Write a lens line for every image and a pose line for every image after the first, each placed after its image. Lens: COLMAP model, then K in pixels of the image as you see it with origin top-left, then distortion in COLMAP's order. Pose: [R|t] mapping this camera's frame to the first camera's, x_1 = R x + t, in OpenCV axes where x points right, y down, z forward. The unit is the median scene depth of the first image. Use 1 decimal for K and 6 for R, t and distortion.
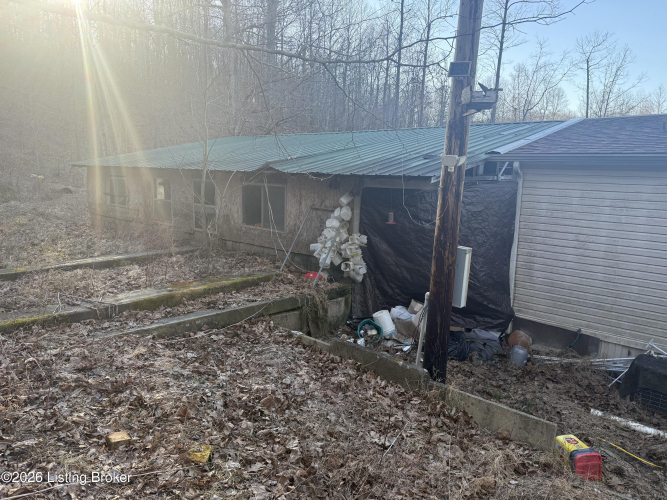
lens RADIAL K [[449.6, 0, 333.5], [0, 449.6, 250.0], [0, 0, 1]] dist [0.008221, -0.054221]
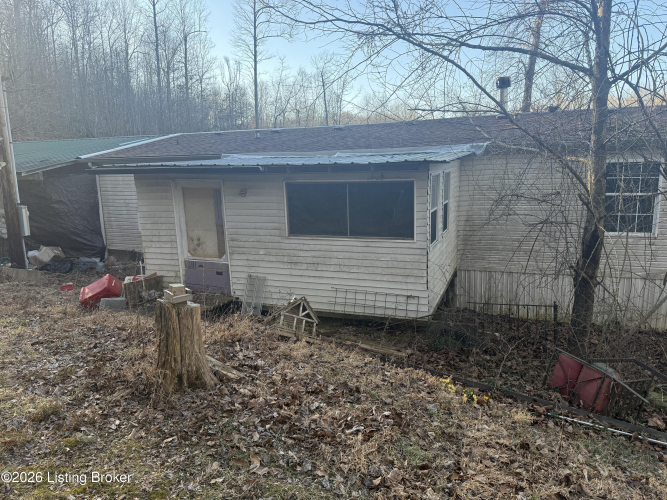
lens RADIAL K [[449.6, 0, 333.5], [0, 449.6, 250.0], [0, 0, 1]] dist [0.008221, -0.054221]
pose [[0.926478, -0.103509, 0.361834, 0.096538], [0.101752, 0.994521, 0.023964, 0.033056], [-0.362332, 0.014616, 0.931935, -0.163282]]
